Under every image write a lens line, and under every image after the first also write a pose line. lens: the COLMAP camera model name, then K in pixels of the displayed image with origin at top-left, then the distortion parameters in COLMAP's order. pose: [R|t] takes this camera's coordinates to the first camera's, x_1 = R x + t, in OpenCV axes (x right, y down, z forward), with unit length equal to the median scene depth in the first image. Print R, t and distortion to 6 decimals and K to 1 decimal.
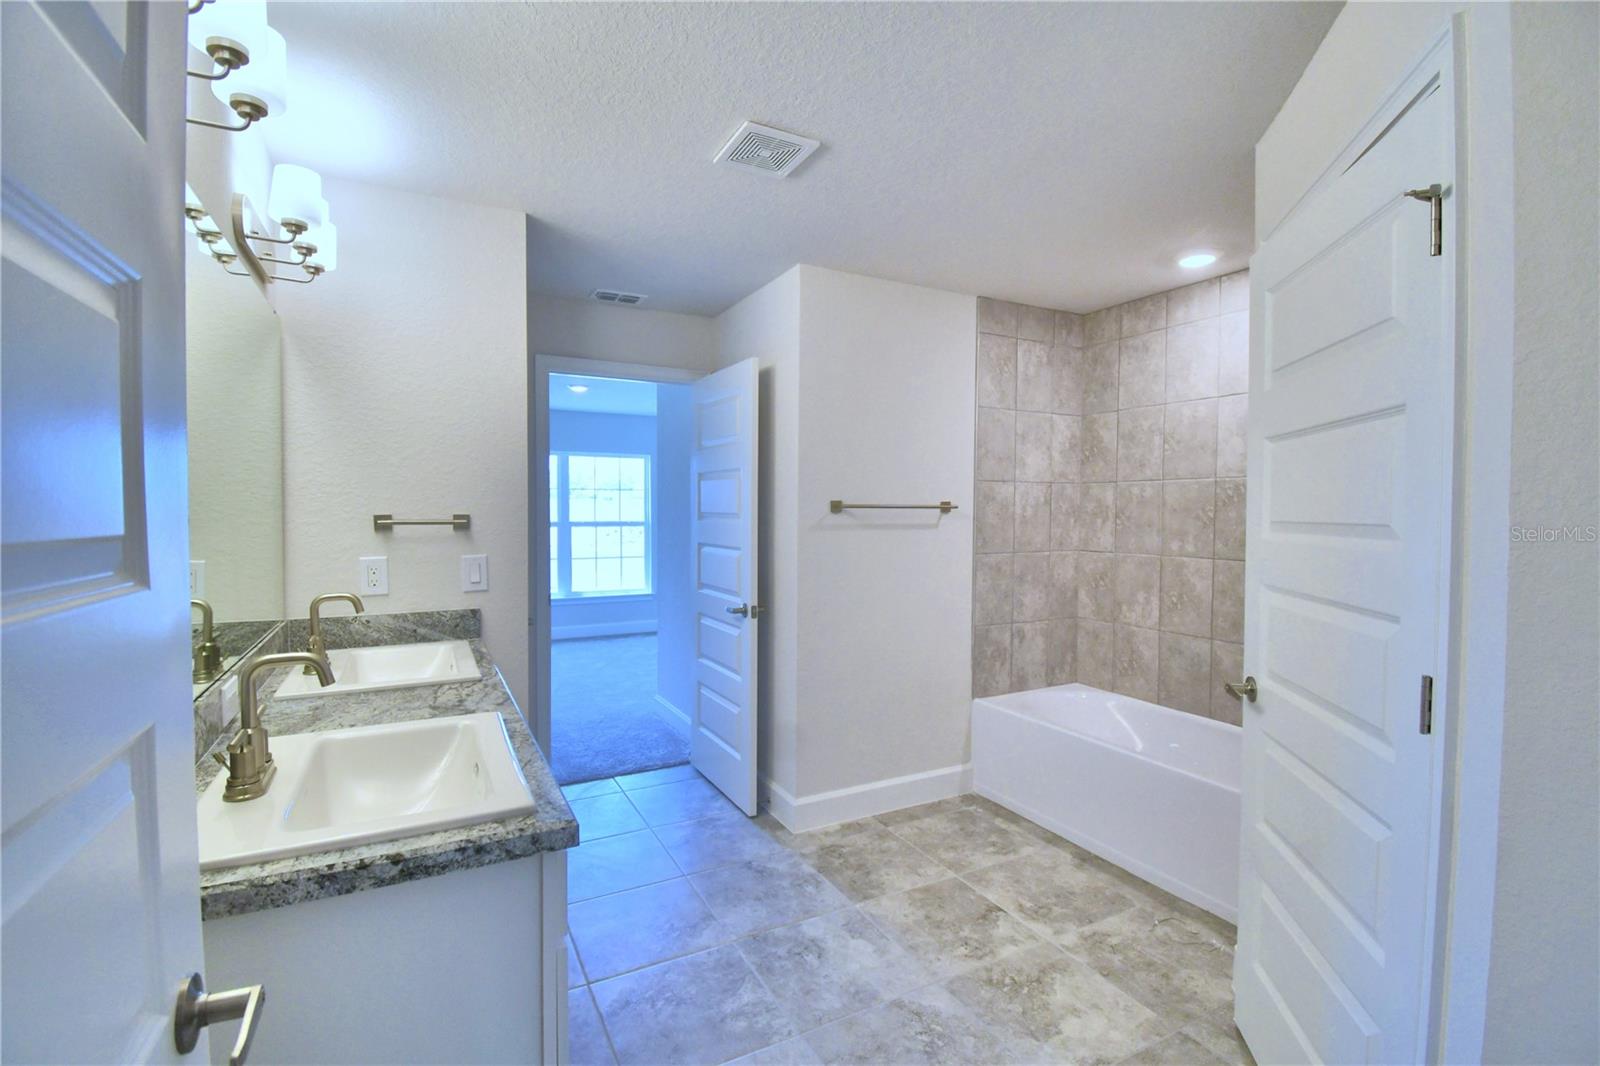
lens RADIAL K [[700.8, 0, 796.5], [0, 700.8, 535.3], [0, 0, 1]] dist [0.031802, -0.028852]
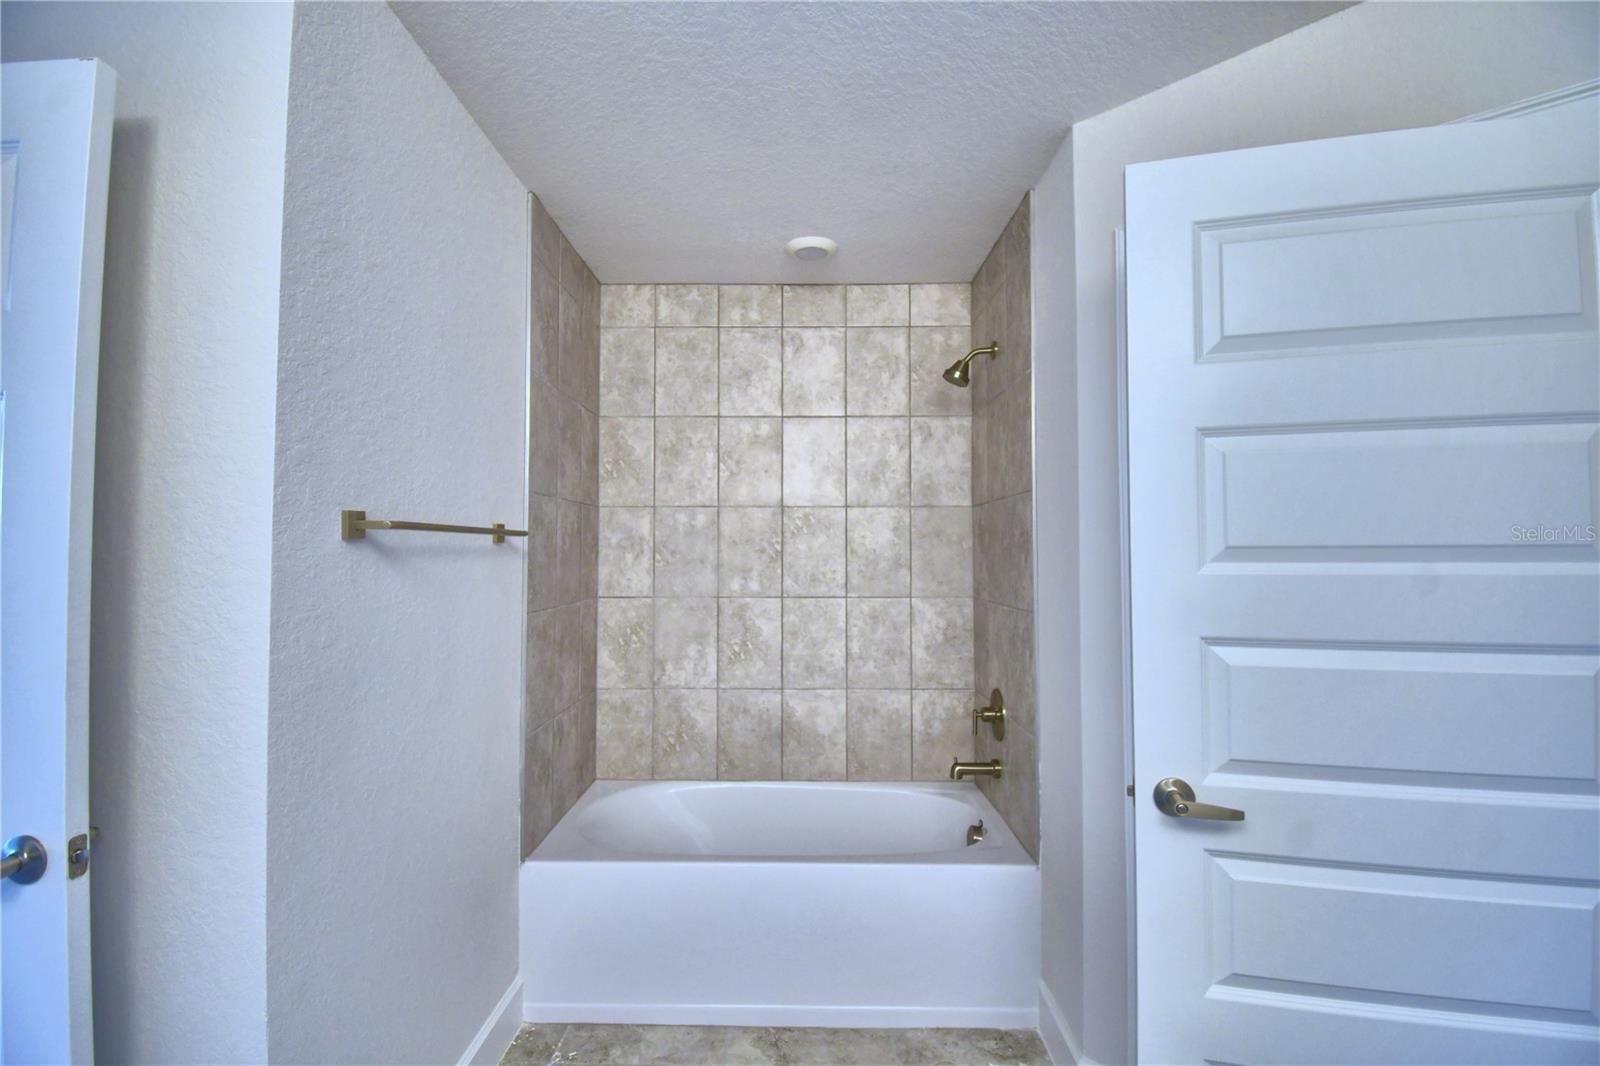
lens RADIAL K [[728.0, 0, 800.0], [0, 728.0, 533.0], [0, 0, 1]] dist [0.032232, -0.026364]
pose [[0.468971, 0.022545, 0.882926, -0.192798], [0.031471, 0.998613, -0.042214, -0.007408], [-0.882653, 0.047584, 0.467611, 0.501973]]
